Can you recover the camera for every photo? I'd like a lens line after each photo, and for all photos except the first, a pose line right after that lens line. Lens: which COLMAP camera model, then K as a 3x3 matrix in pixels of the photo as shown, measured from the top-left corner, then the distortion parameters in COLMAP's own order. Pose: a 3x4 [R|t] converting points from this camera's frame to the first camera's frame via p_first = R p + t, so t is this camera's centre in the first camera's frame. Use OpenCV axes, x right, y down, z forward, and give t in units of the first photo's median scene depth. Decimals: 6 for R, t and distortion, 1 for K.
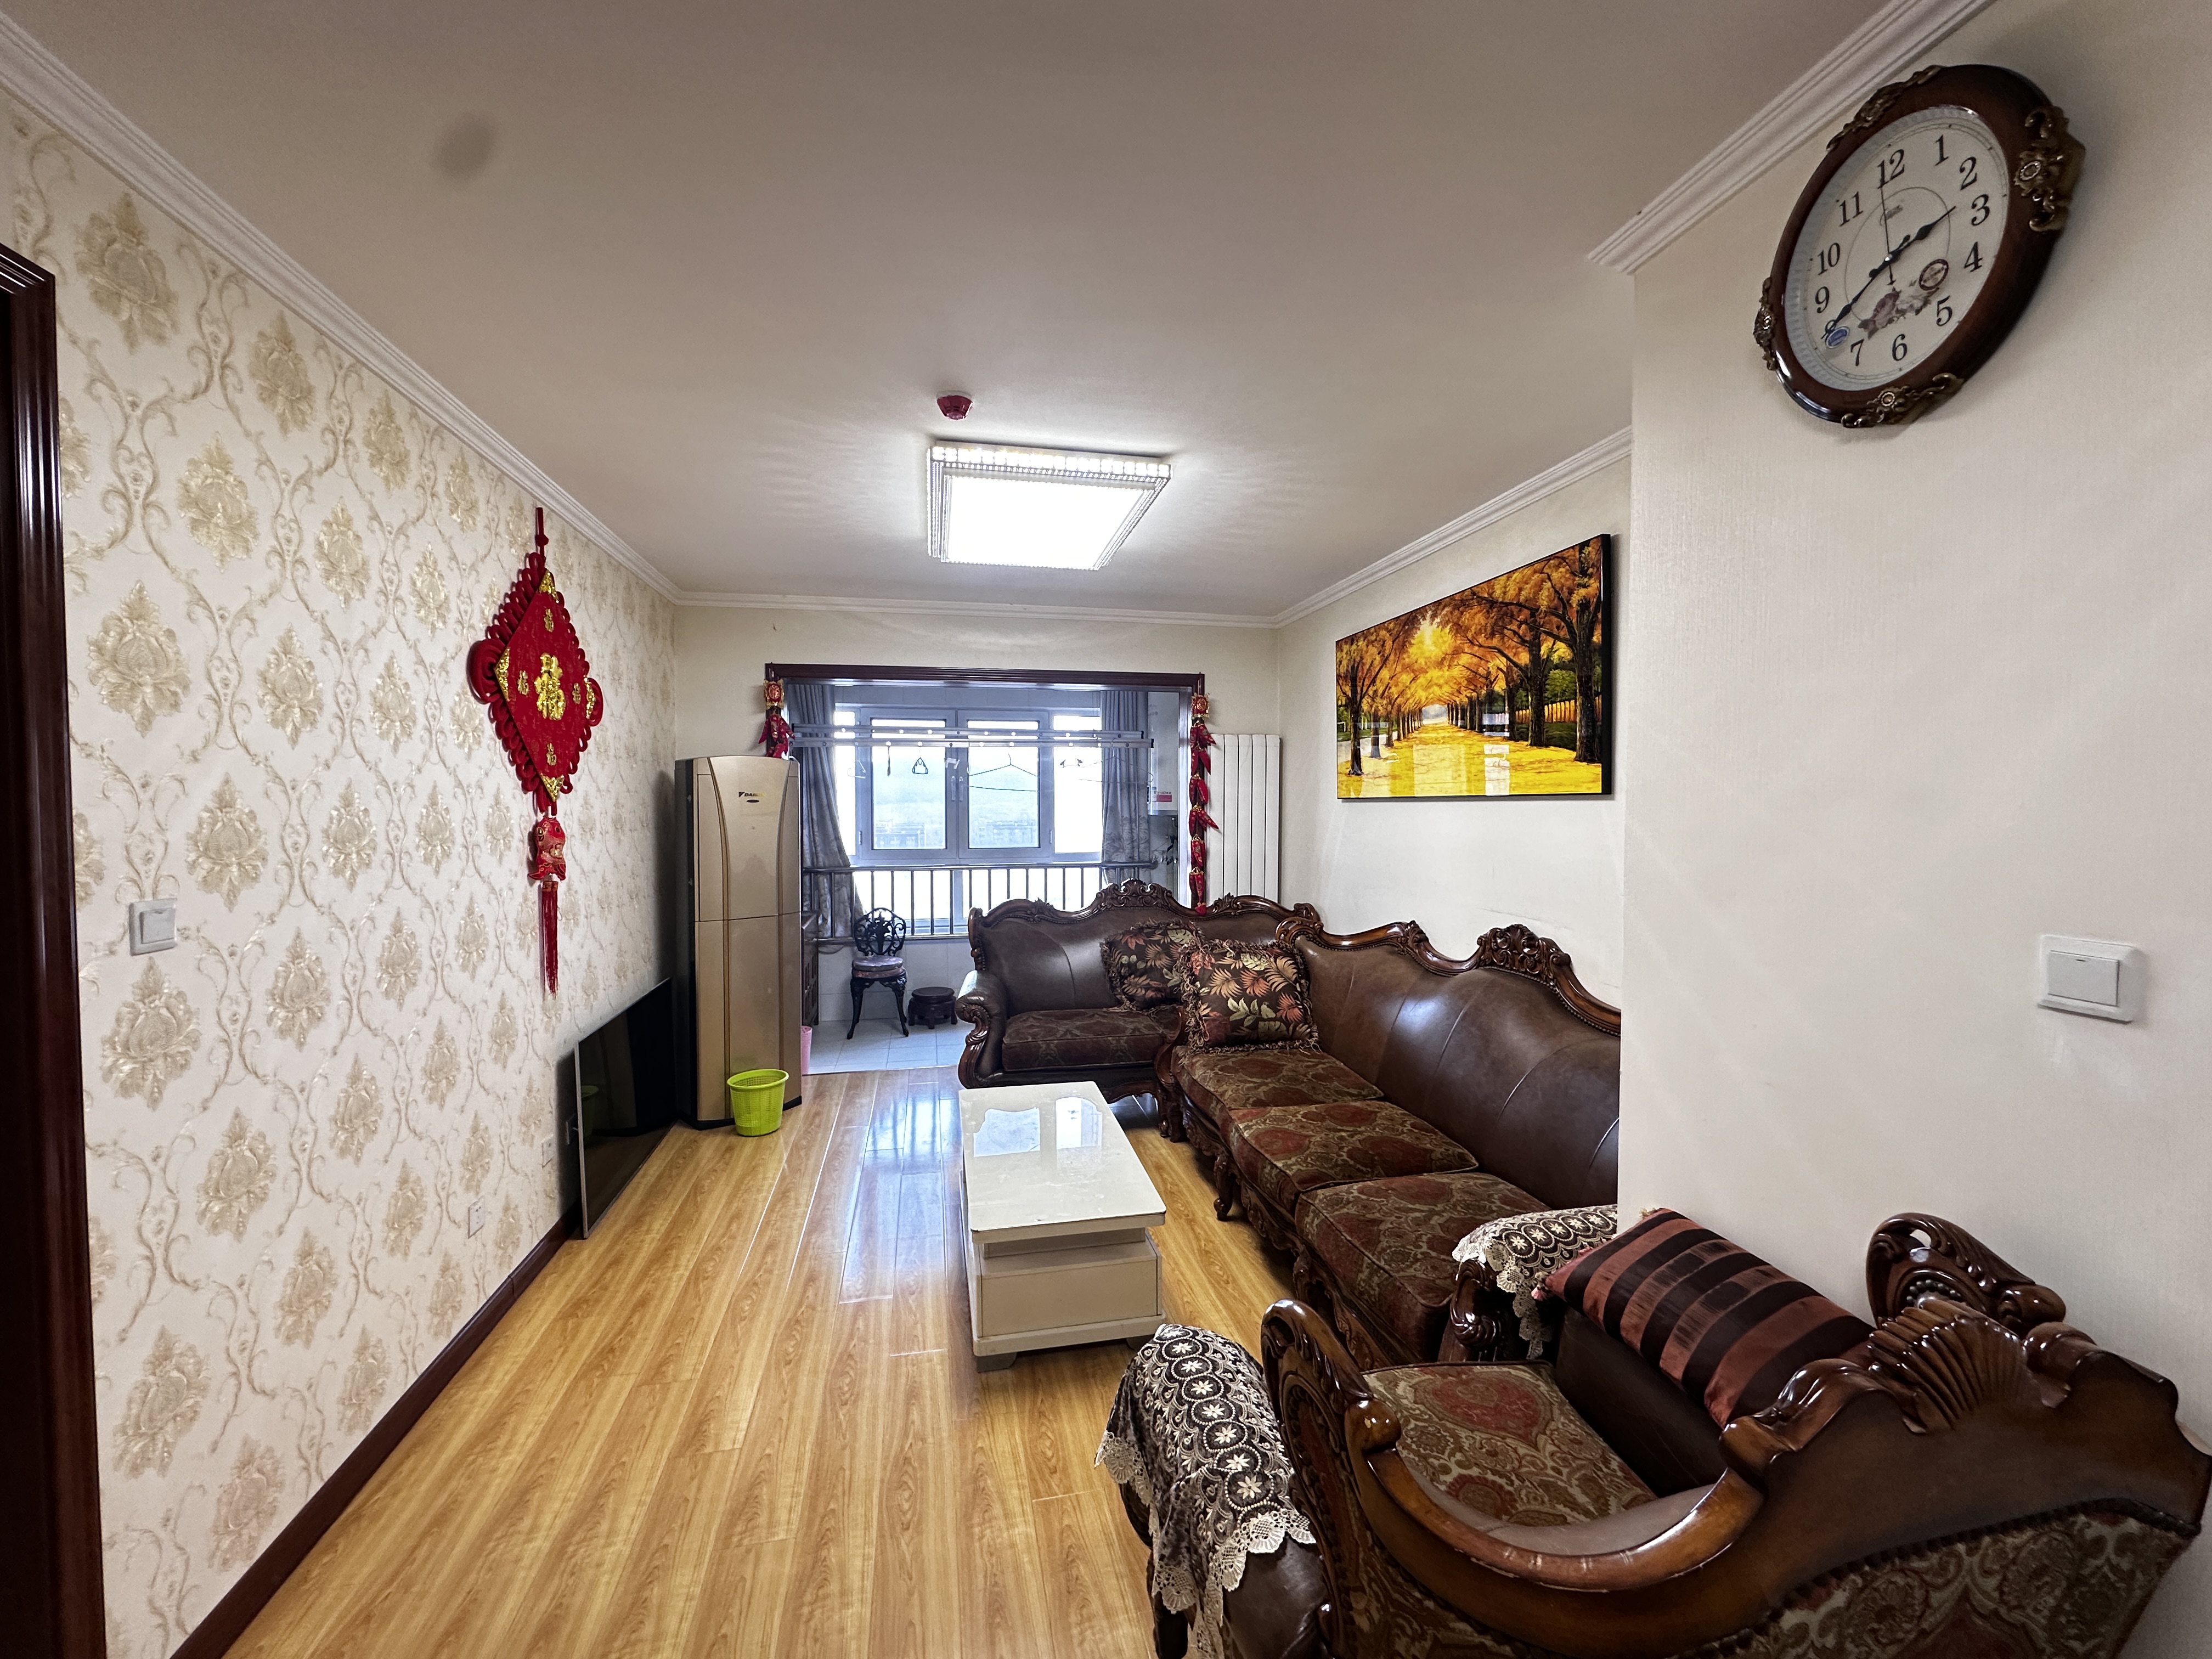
lens RADIAL K [[874.5, 0, 1102.8], [0, 874.5, 826.4], [0, 0, 1]] dist [-0.008143, 0.000193]
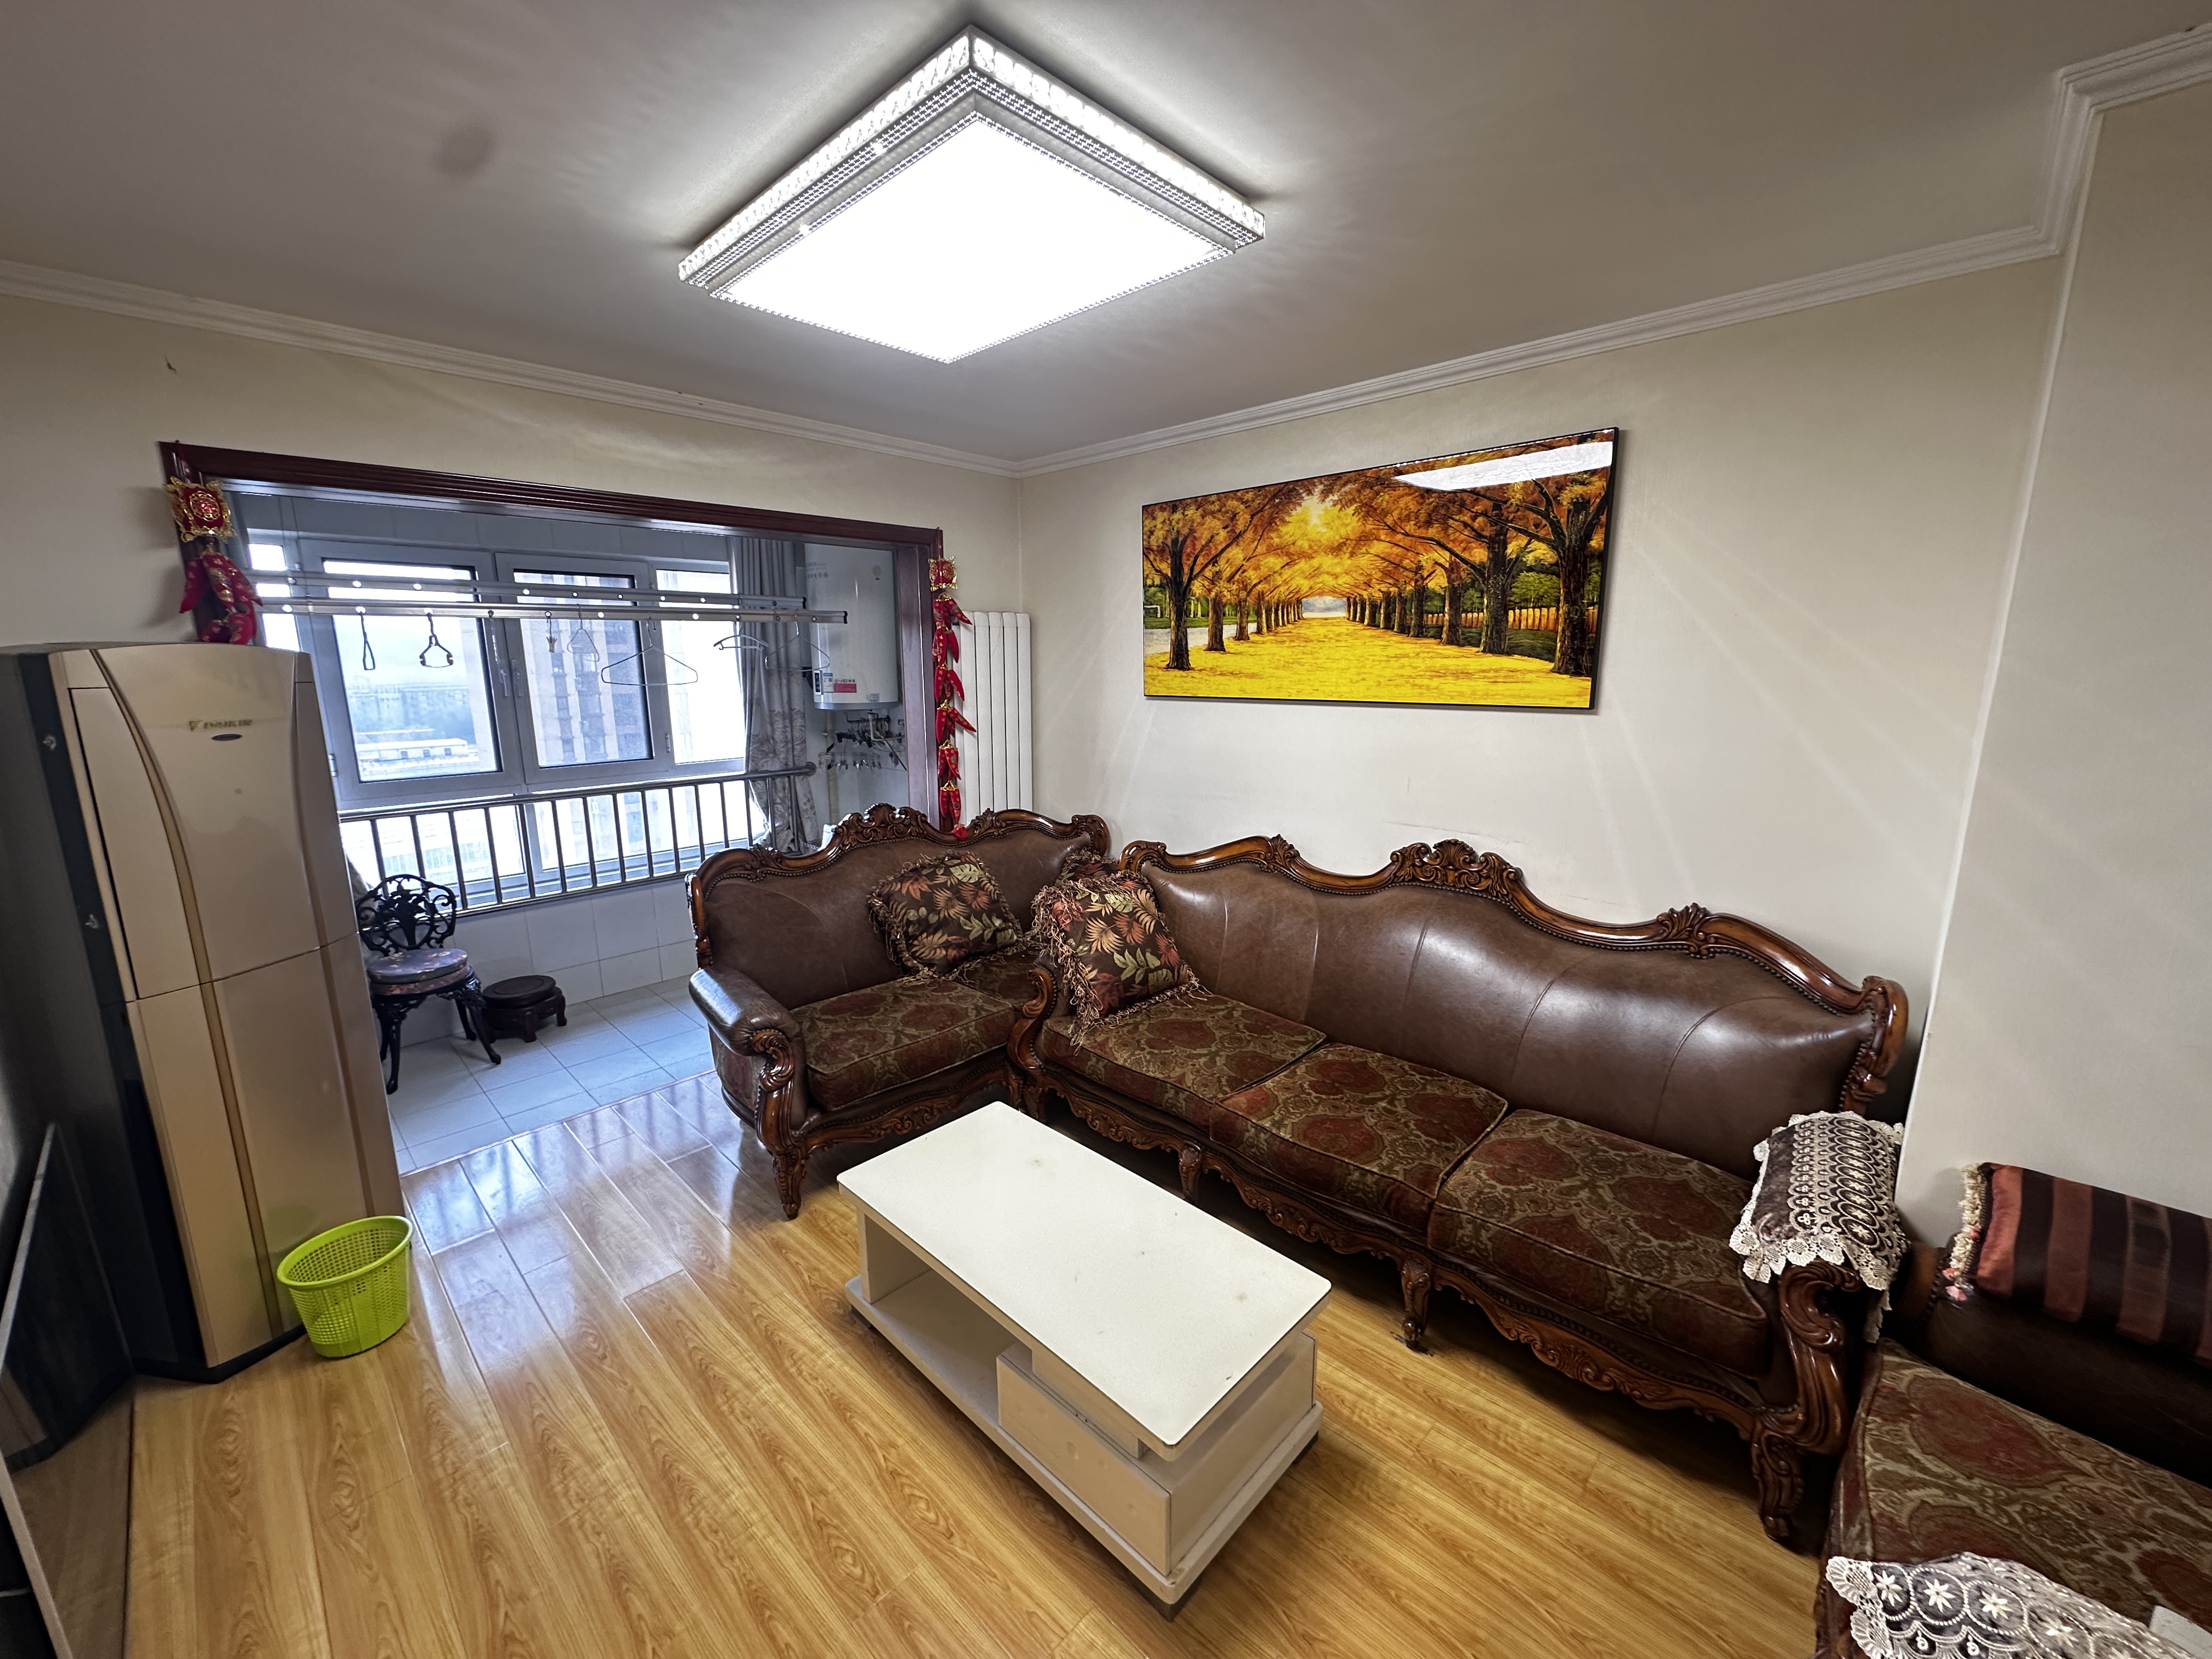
lens RADIAL K [[874.5, 0, 1113.1], [0, 874.5, 828.8], [0, 0, 1]] dist [-0.008143, 0.000193]
pose [[0.819726, -0.112454, 0.561607, -0.284461], [0.020423, 0.985651, 0.167553, -0.052500], [-0.572391, -0.125878, 0.810261, 0.328011]]
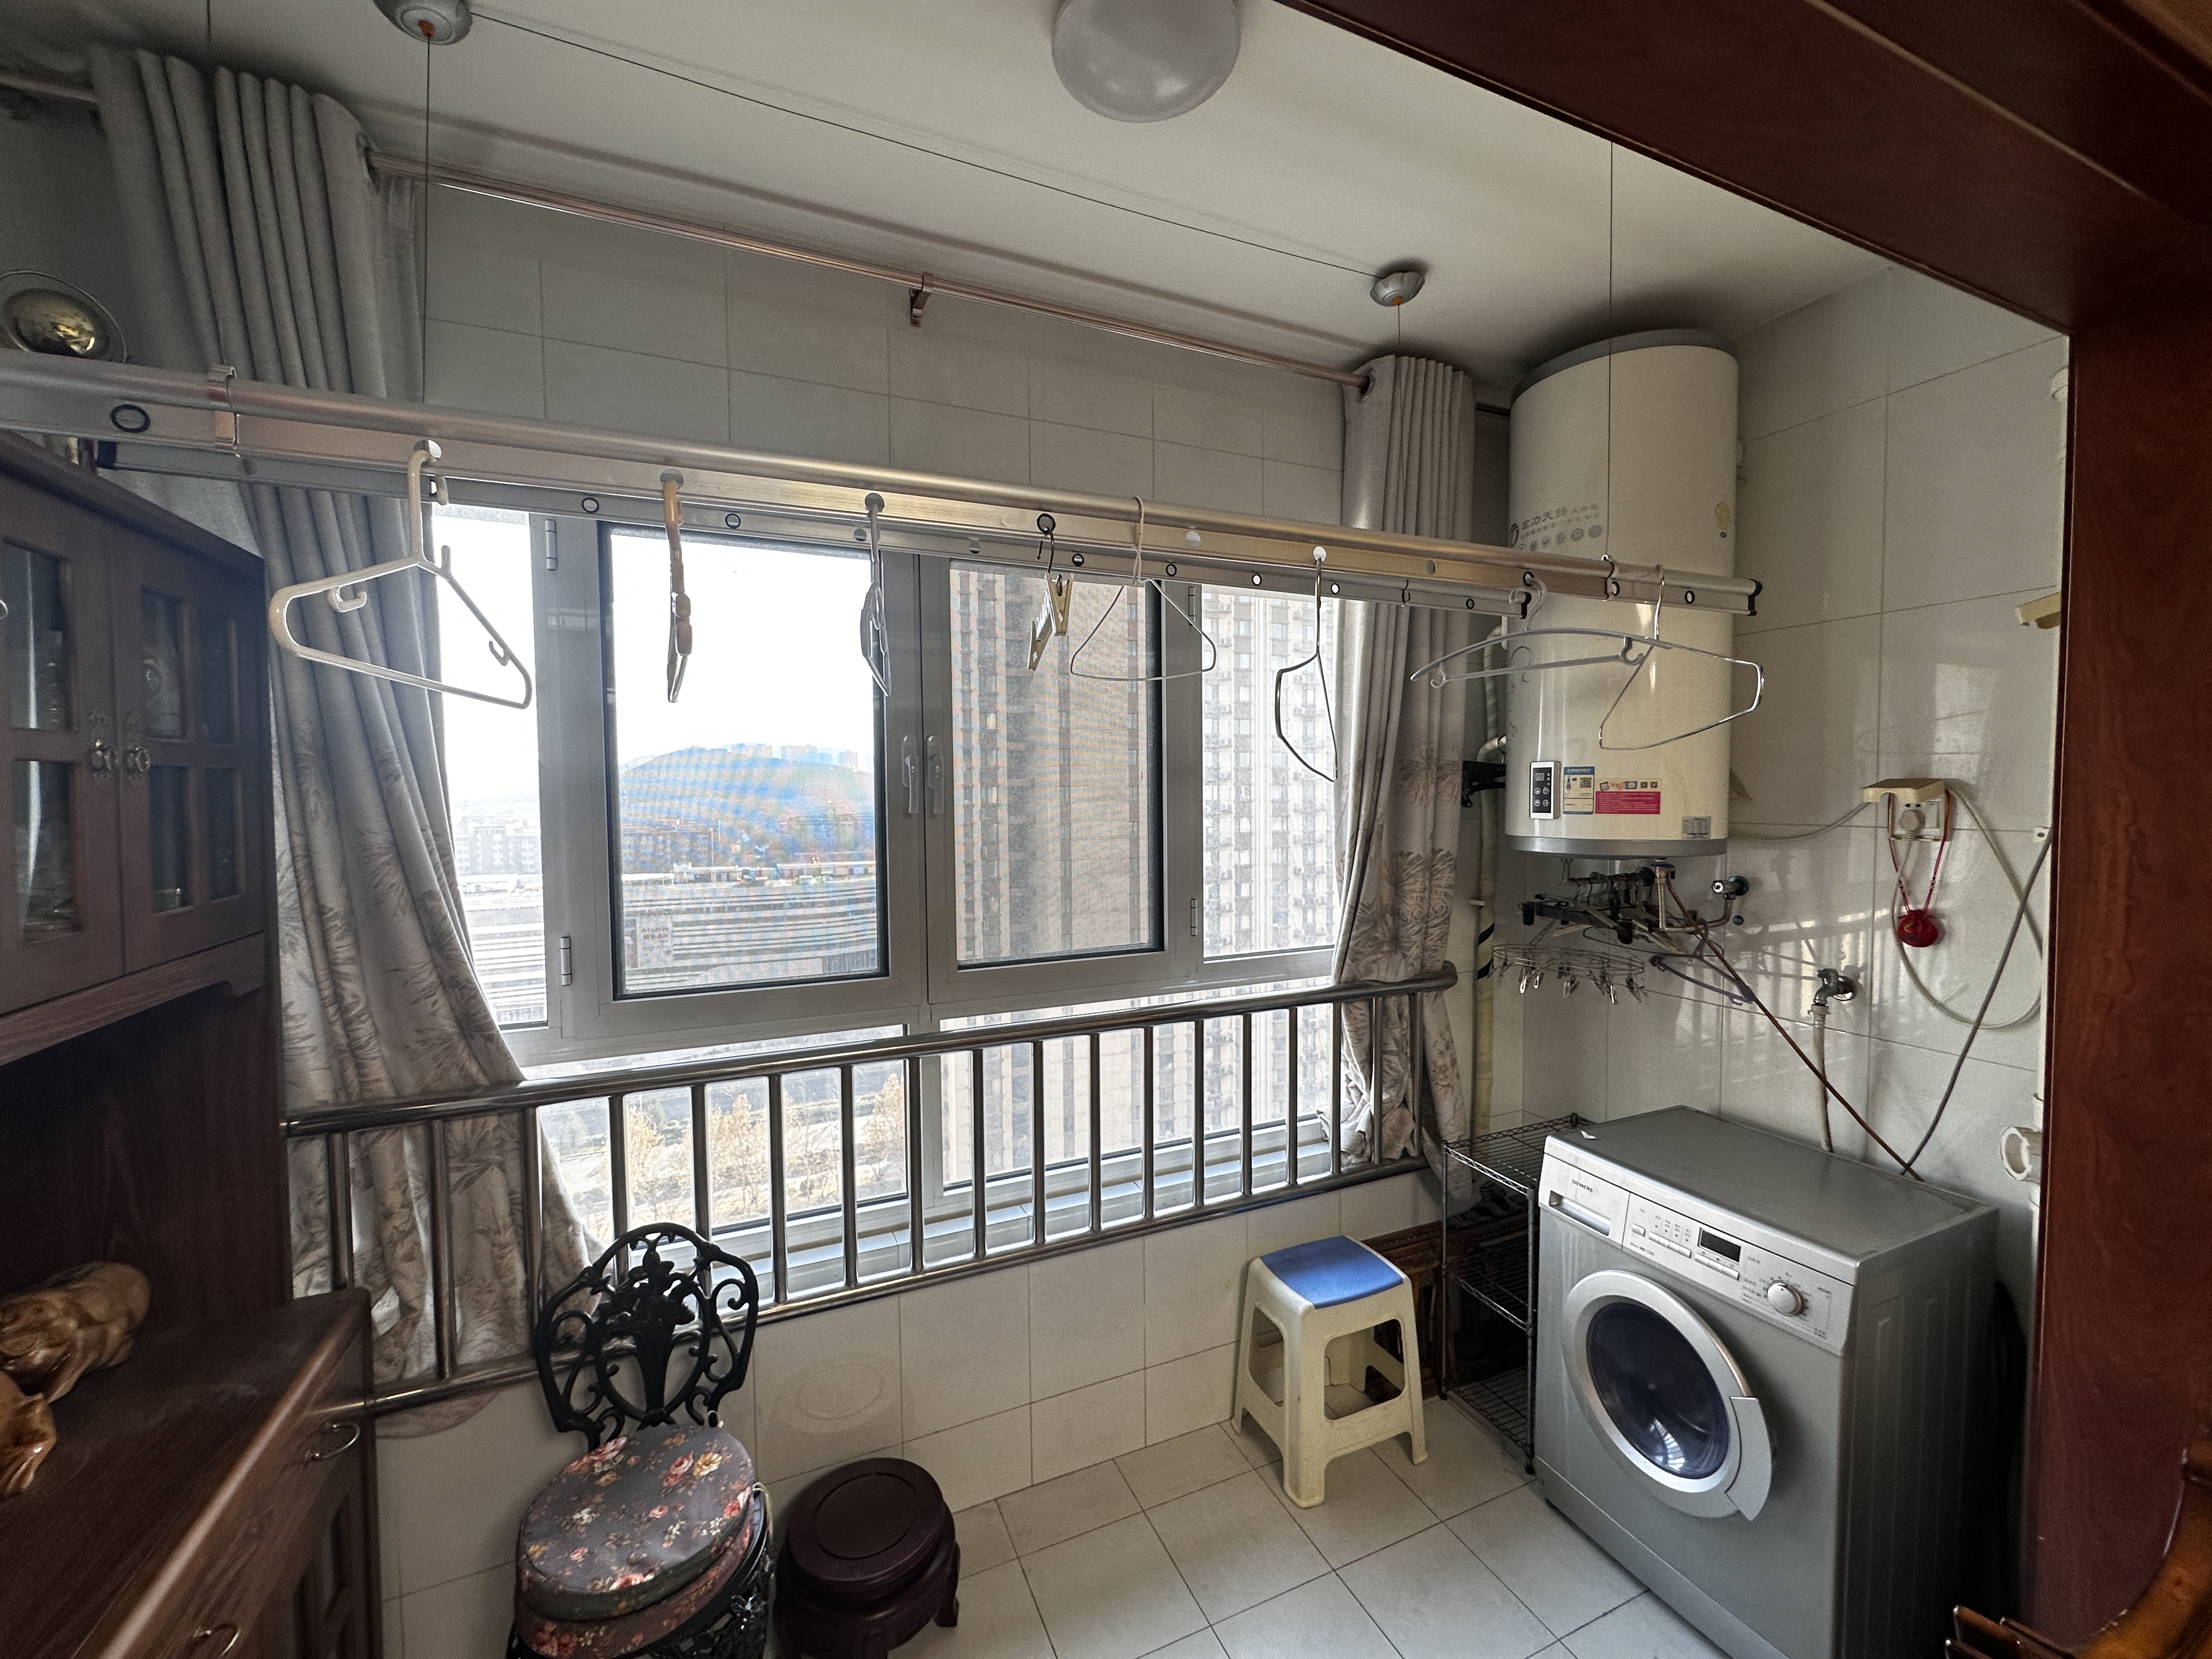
lens RADIAL K [[874.5, 0, 1103.4], [0, 874.5, 818.2], [0, 0, 1]] dist [-0.008143, 0.000193]
pose [[0.978947, -0.013826, 0.203646, -0.271562], [0.014458, 0.999894, -0.001617, -0.044615], [-0.203602, 0.004527, 0.979043, 1.122188]]
